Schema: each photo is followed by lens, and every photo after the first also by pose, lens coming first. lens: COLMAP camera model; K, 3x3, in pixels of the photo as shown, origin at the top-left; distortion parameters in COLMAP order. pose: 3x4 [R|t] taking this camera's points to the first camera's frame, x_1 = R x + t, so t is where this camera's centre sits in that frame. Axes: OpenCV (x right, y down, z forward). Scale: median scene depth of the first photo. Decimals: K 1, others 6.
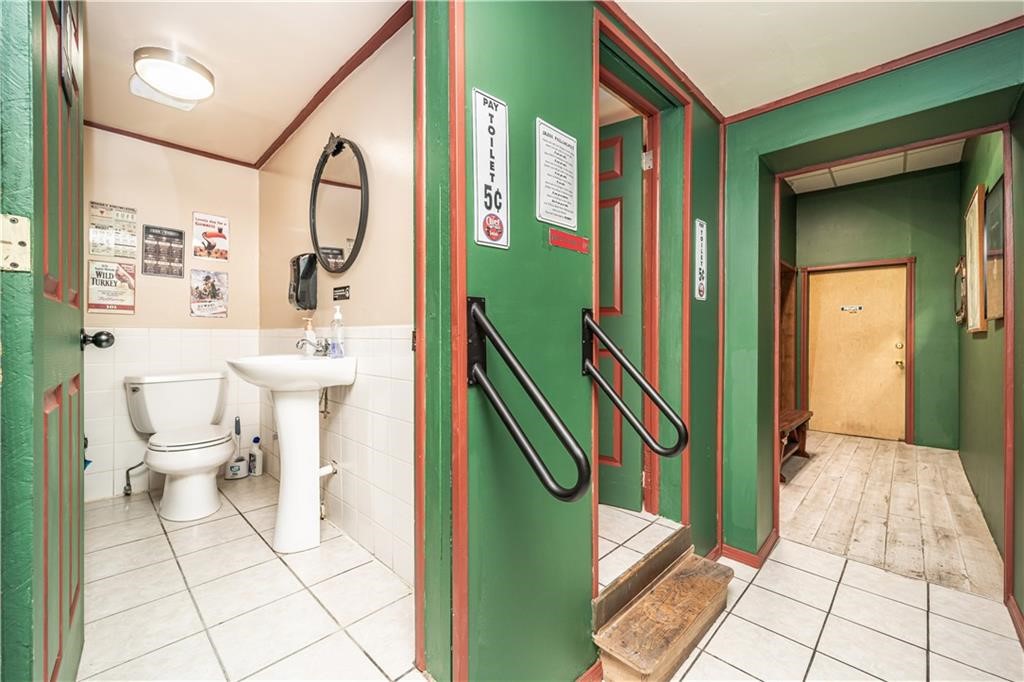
lens RADIAL K [[421.7, 0, 512.5], [0, 421.7, 331.9], [0, 0, 1]] dist [-0.000425, -0.000555]
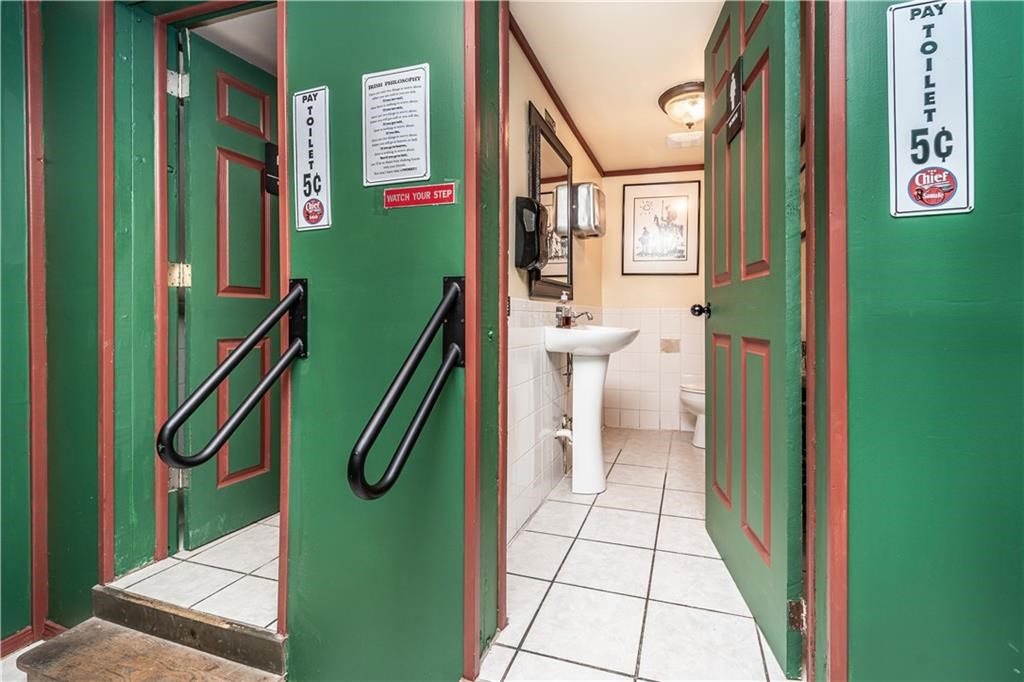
lens RADIAL K [[362.6, 0, 512.1], [0, 362.6, 341.7], [0, 0, 1]] dist [-0.006785, -0.000158]
pose [[0.507917, 0.015205, -0.861272, 0.894556], [-0.011581, 0.999874, 0.010823, 0.058965], [0.861328, 0.004478, 0.508030, 0.866400]]
